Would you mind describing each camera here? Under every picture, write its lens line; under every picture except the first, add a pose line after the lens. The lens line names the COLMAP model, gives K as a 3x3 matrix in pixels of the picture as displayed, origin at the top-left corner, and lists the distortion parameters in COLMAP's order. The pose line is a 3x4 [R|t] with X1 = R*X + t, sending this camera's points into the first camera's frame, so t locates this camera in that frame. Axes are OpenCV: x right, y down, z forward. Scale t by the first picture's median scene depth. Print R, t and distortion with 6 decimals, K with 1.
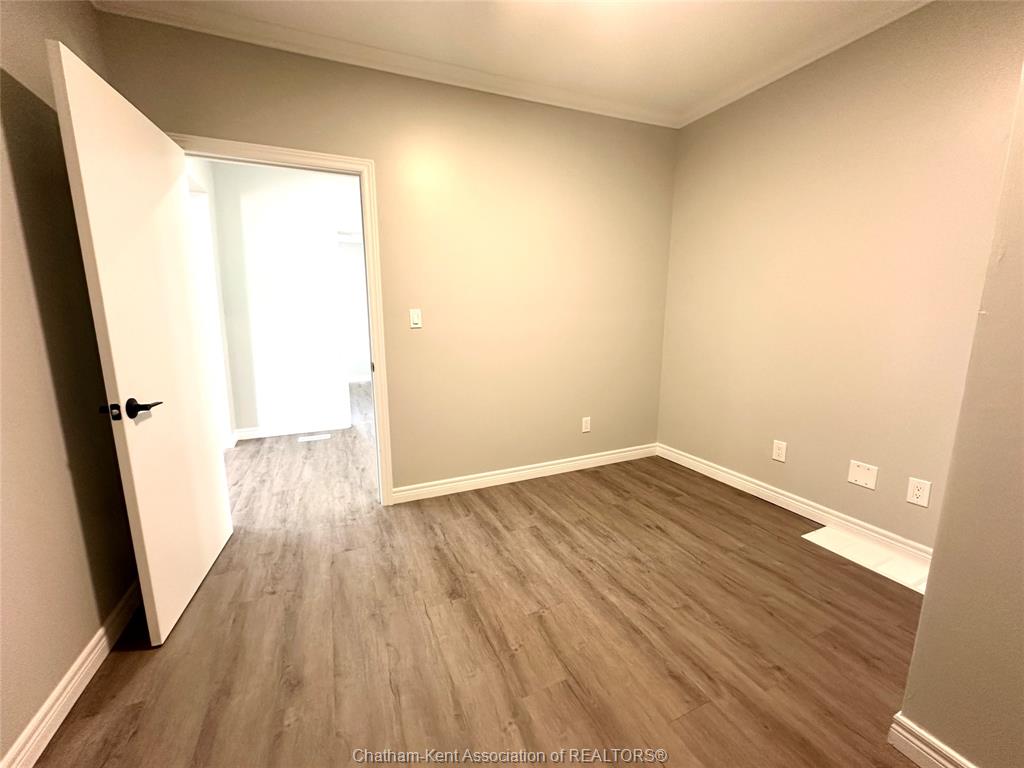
lens RADIAL K [[415.2, 0, 508.9], [0, 415.2, 384.5], [0, 0, 1]] dist [-0.002794, 0.000297]
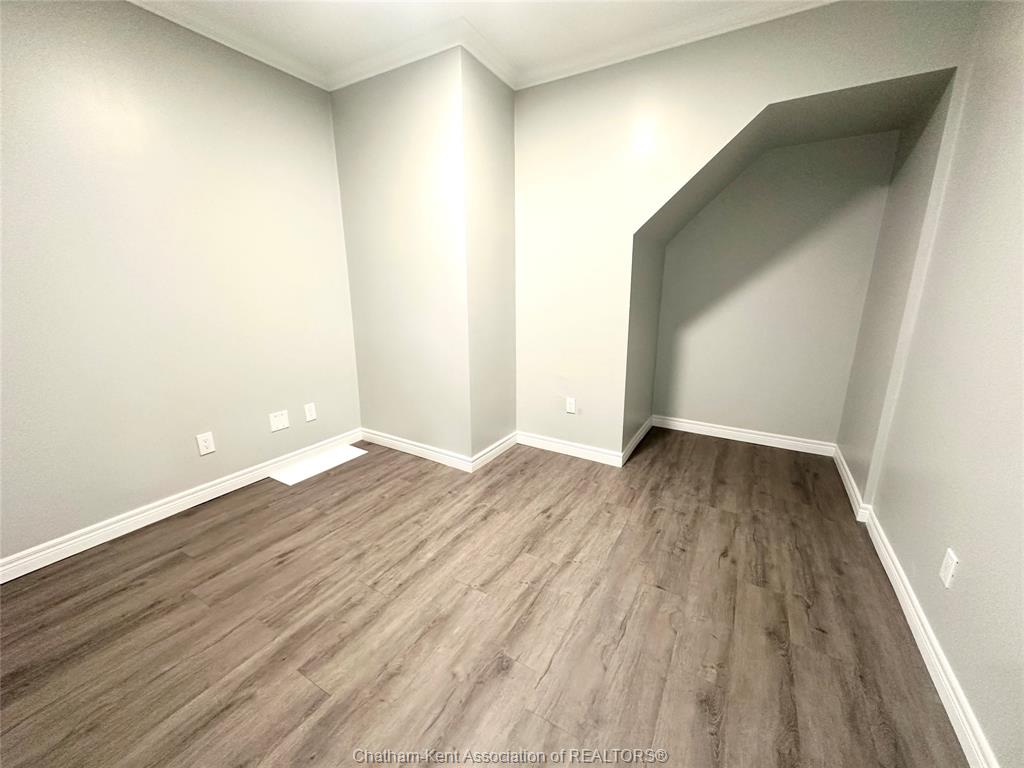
lens RADIAL K [[415.2, 0, 513.0], [0, 415.2, 385.8], [0, 0, 1]] dist [-0.002794, 0.000297]
pose [[-0.593913, -0.190575, 0.781632, -0.636706], [0.143037, 0.931049, 0.335690, -0.239699], [-0.791712, 0.311173, -0.525703, 1.203156]]
